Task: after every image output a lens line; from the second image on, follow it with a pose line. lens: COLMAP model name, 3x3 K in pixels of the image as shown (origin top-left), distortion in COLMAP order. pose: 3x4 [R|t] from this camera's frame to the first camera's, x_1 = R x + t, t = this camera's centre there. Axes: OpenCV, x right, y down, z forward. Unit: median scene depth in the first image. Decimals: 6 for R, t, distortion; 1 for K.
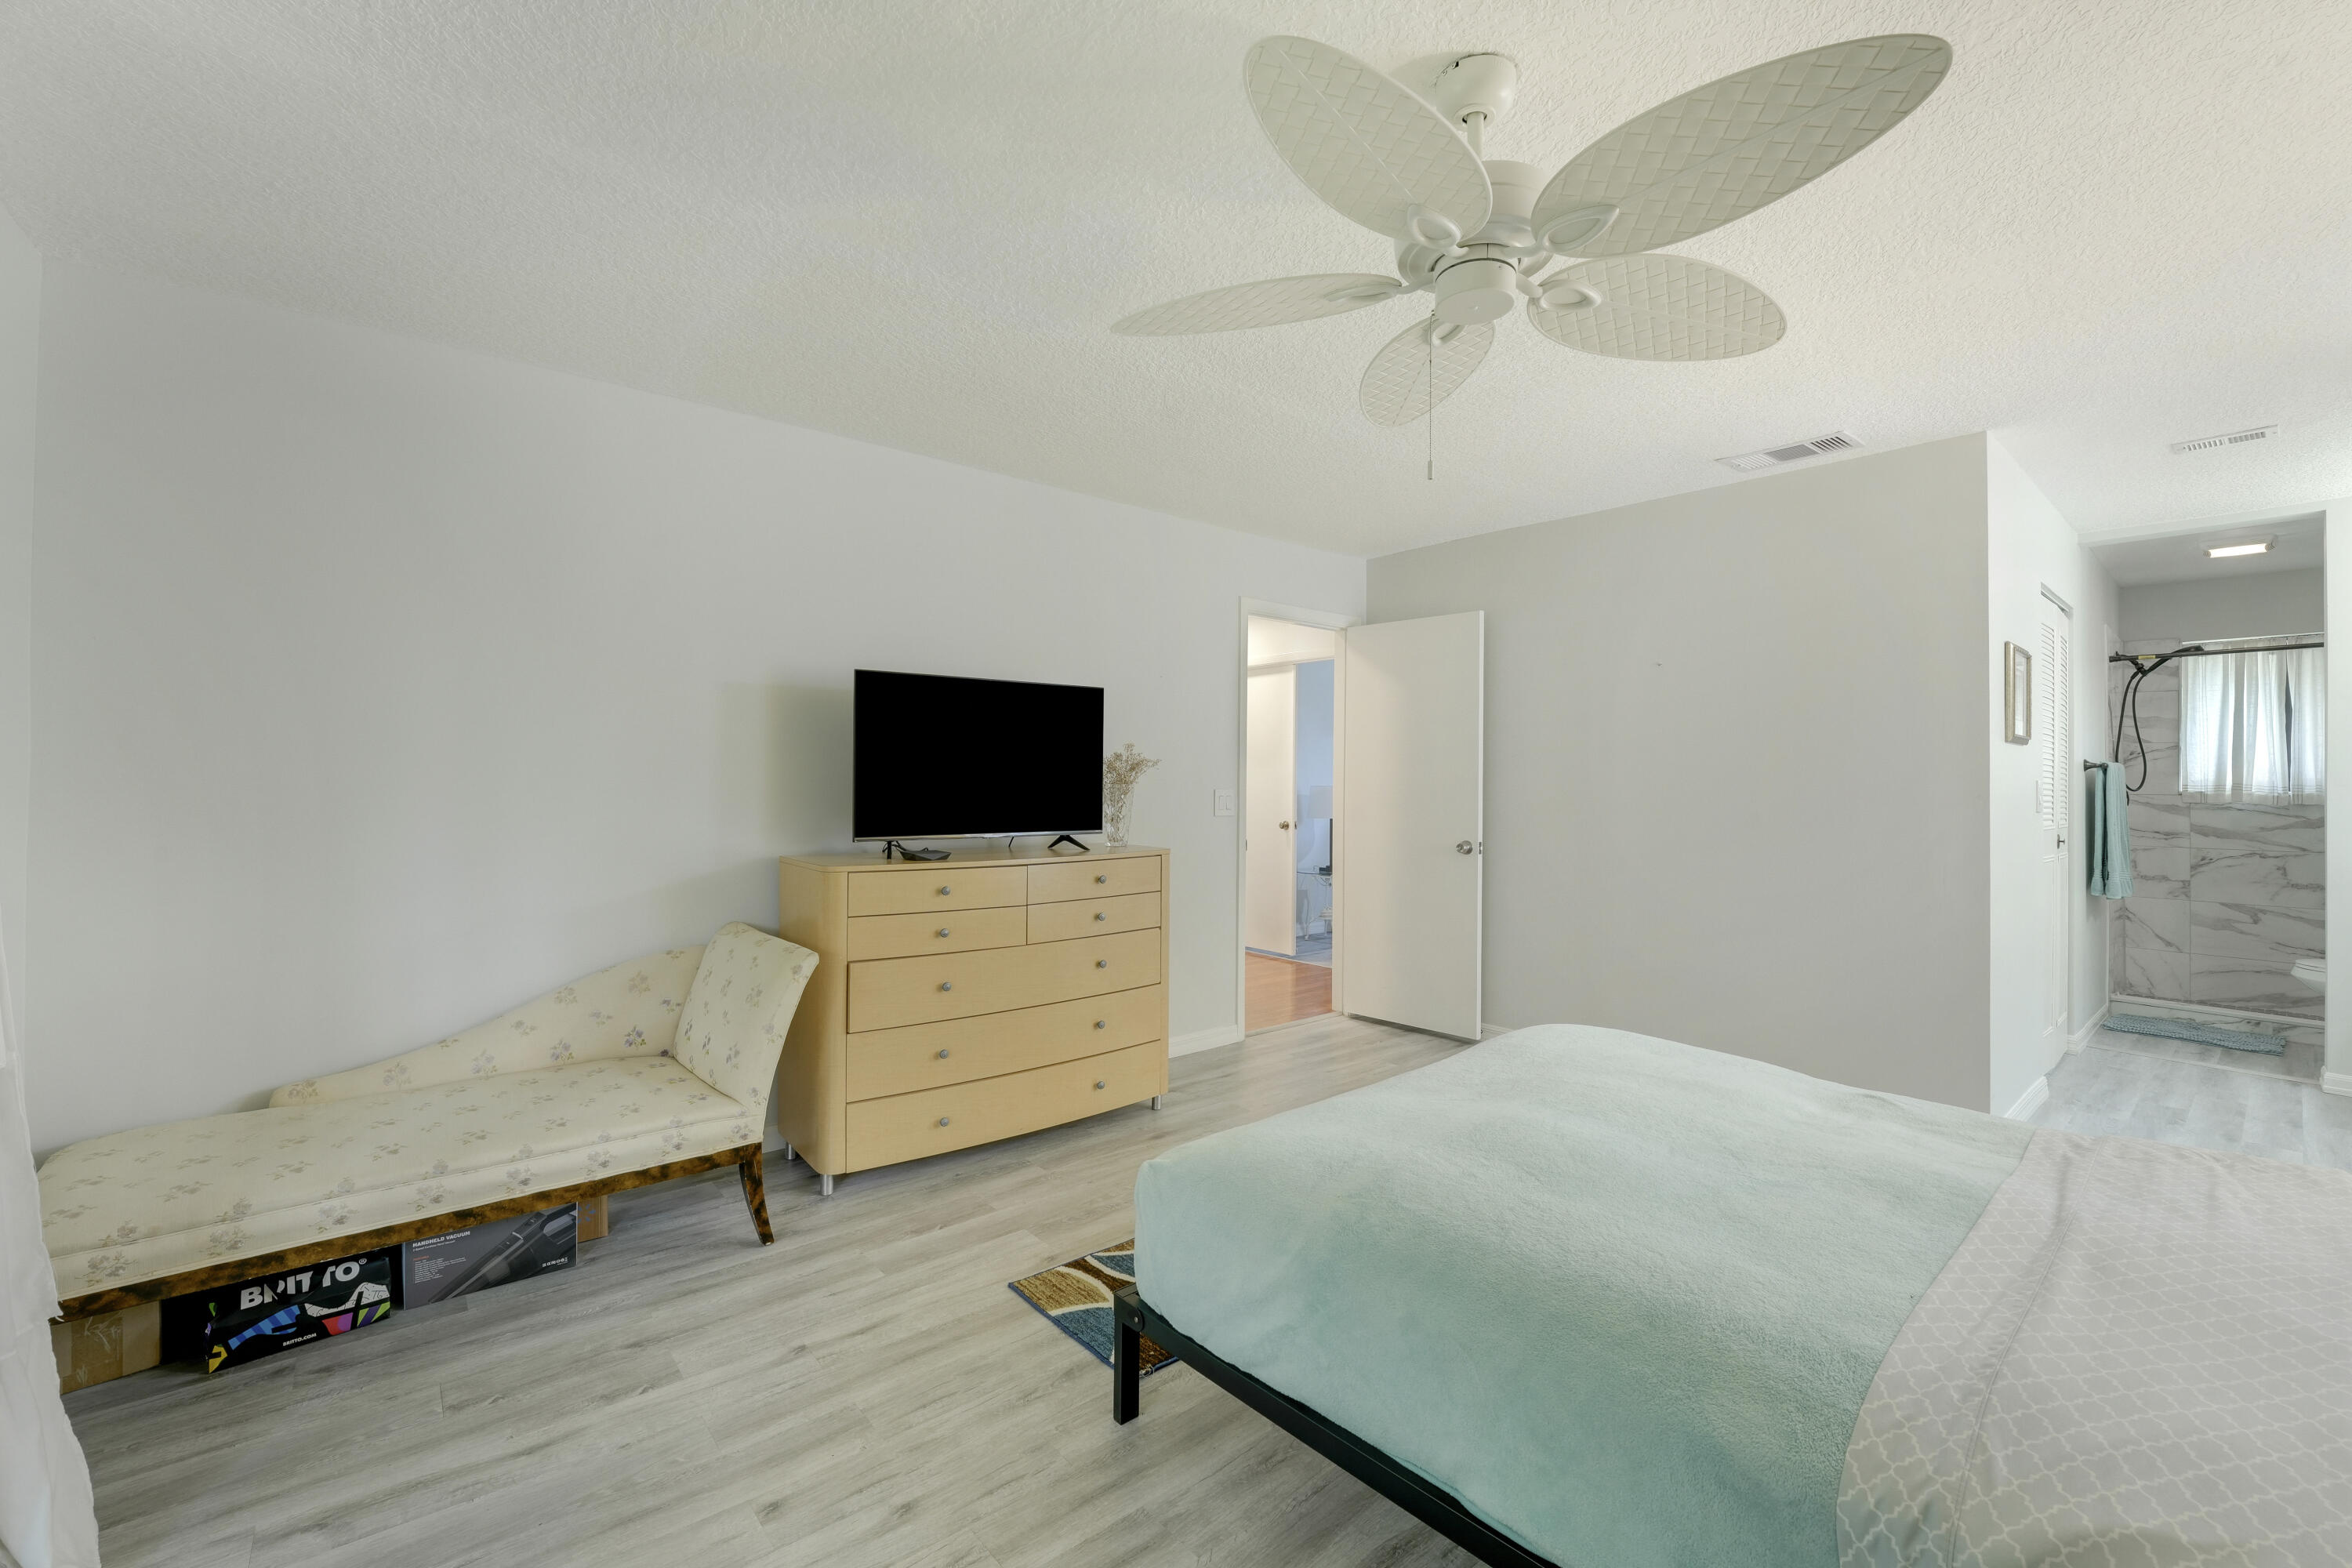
lens RADIAL K [[1010.6, 0, 1172.1], [0, 1010.6, 765.5], [0, 0, 1]] dist [-0.009732, 0.000062]
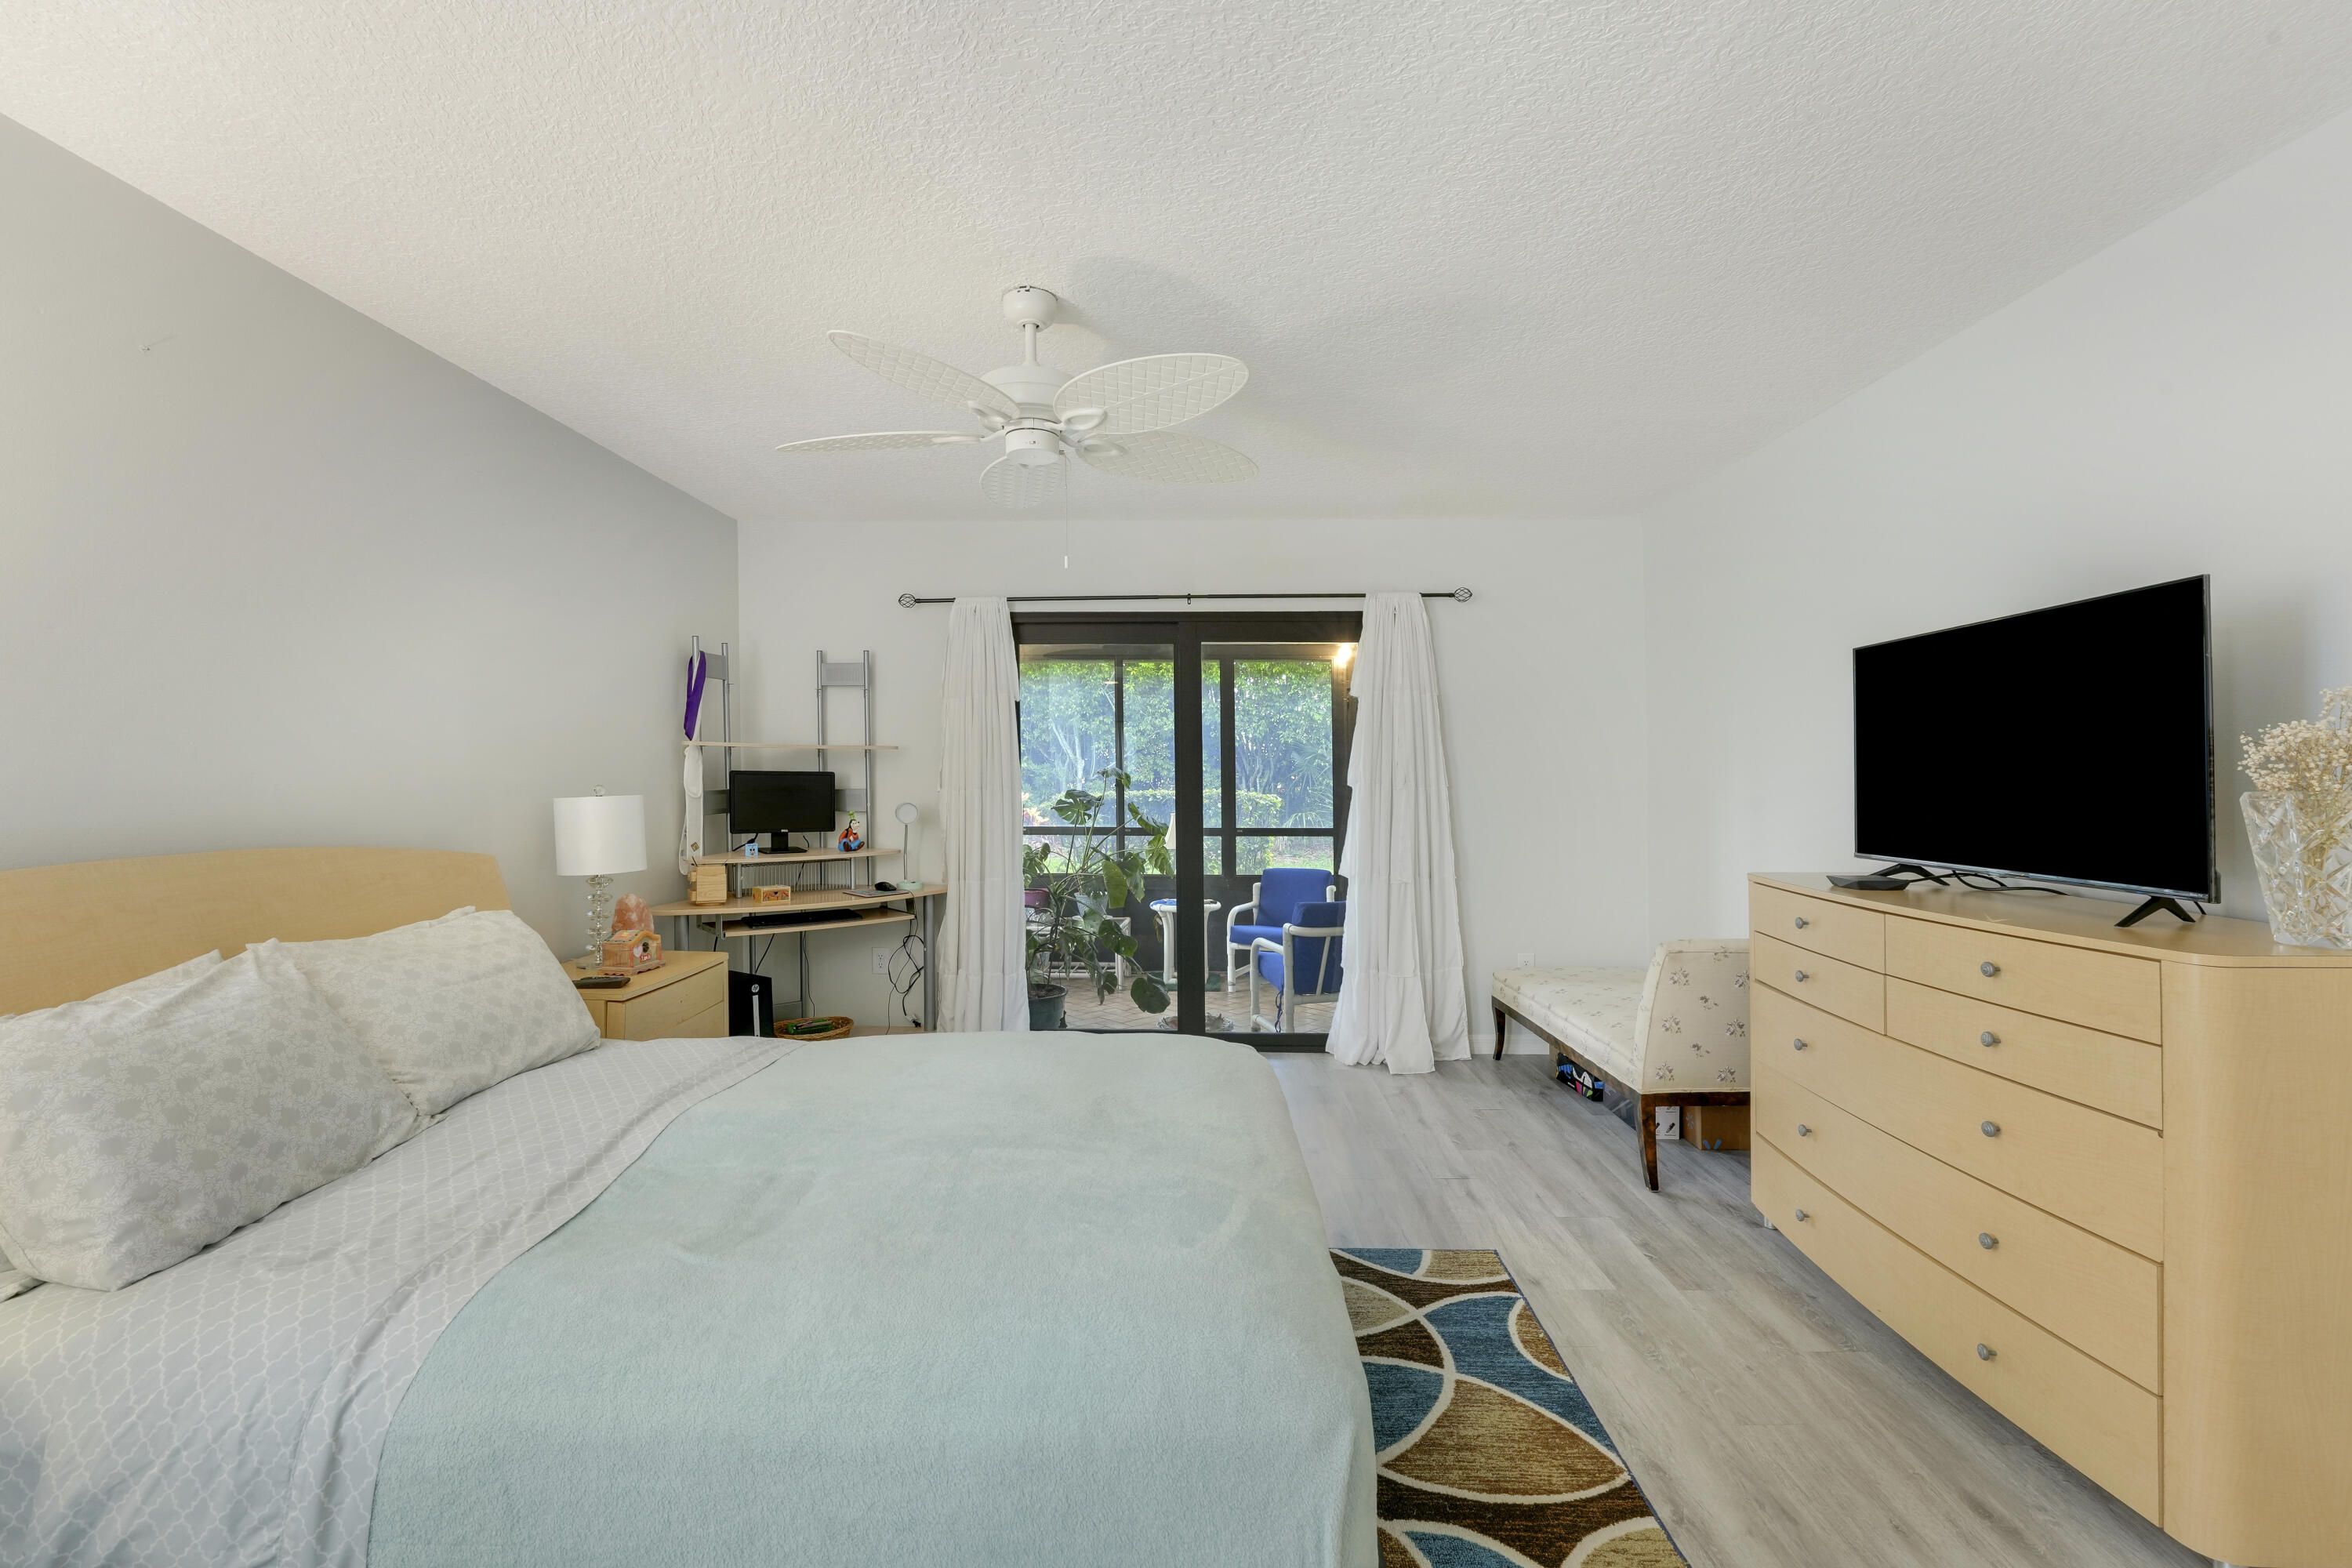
lens RADIAL K [[1010.6, 0, 1174.5], [0, 1010.6, 779.9], [0, 0, 1]] dist [-0.009732, 0.000062]
pose [[-0.662379, -0.004631, -0.749154, 0.701798], [0.001046, 0.999974, -0.007107, 0.017930], [0.749168, -0.005491, -0.662357, 1.178228]]
